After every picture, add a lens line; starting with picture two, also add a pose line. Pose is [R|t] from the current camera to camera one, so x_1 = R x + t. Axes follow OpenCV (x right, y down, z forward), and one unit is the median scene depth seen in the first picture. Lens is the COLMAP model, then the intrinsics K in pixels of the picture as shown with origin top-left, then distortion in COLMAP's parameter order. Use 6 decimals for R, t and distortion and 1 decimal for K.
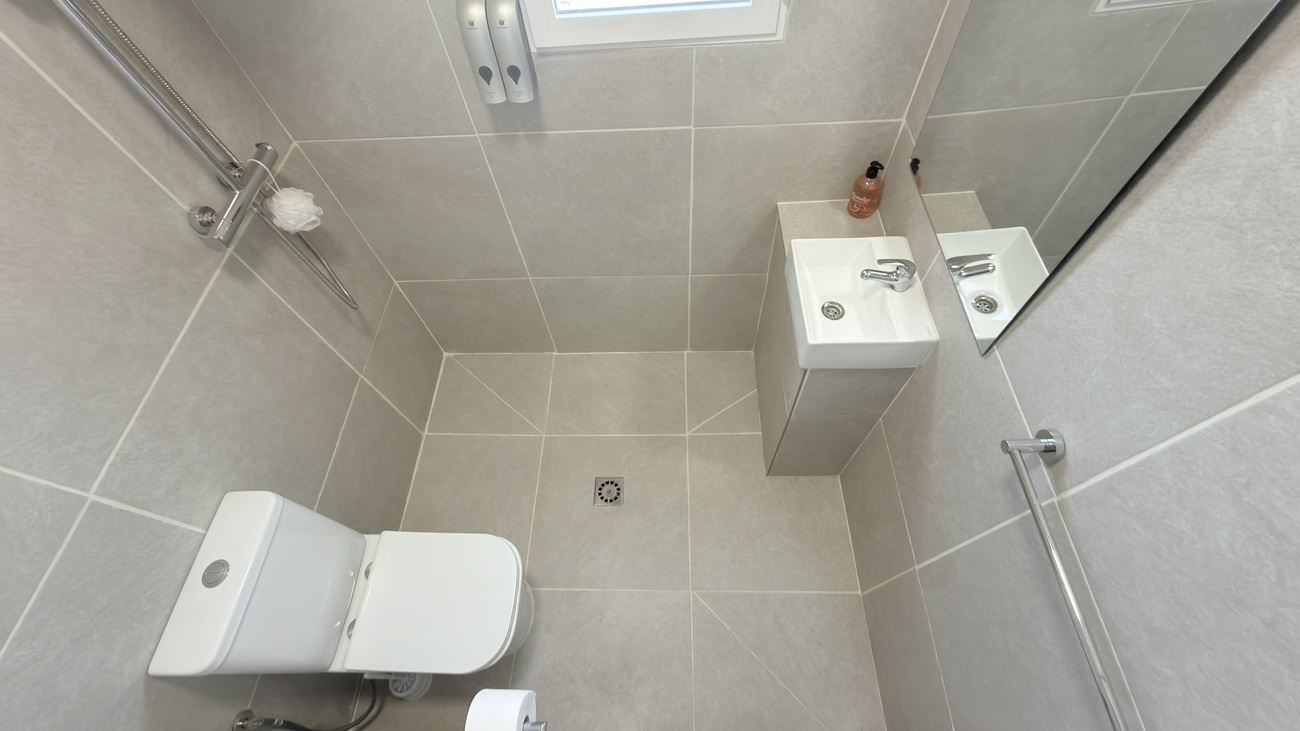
lens RADIAL K [[523.4, 0, 646.8], [0, 523.4, 366.9], [0, 0, 1]] dist [0.001894, 0.000424]
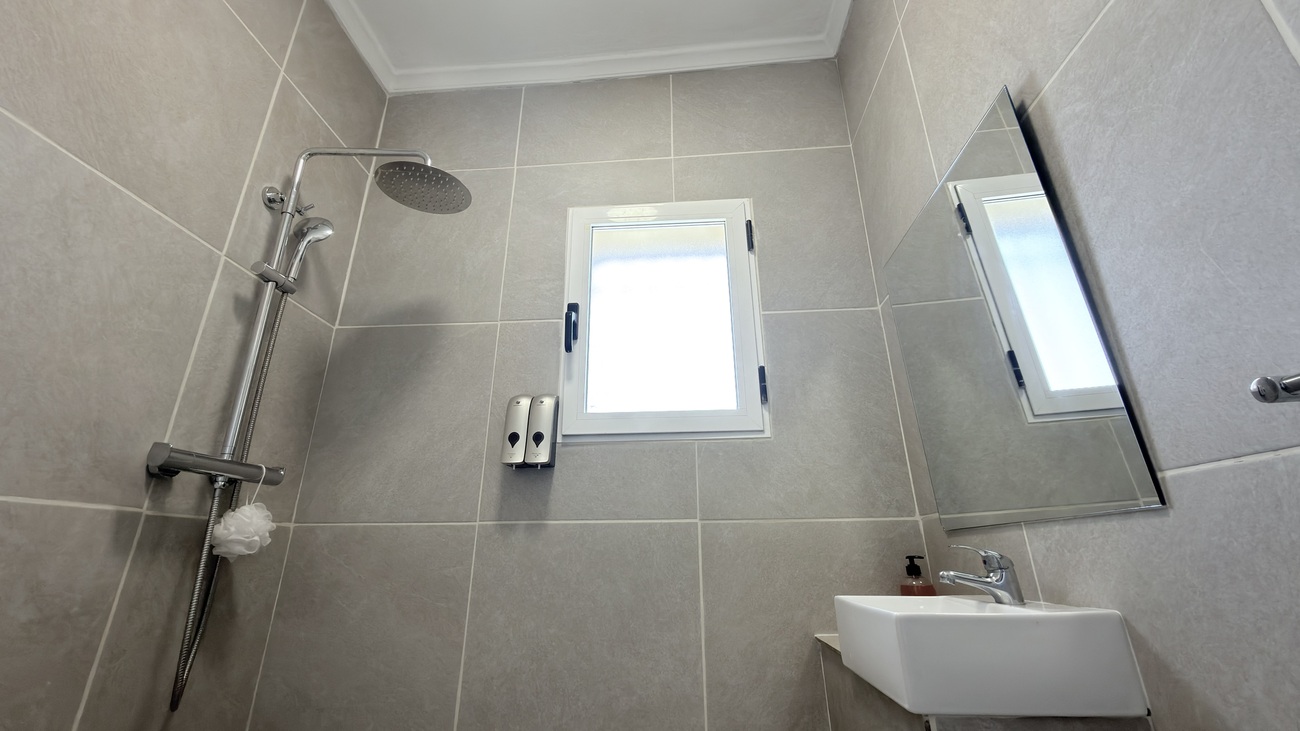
lens RADIAL K [[523.4, 0, 646.8], [0, 523.4, 366.9], [0, 0, 1]] dist [0.001894, 0.000424]
pose [[0.996726, 0.030458, -0.074893, 0.056750], [-0.079343, 0.190477, -0.978480, 0.447375], [-0.015537, 0.981219, 0.192270, 0.545346]]
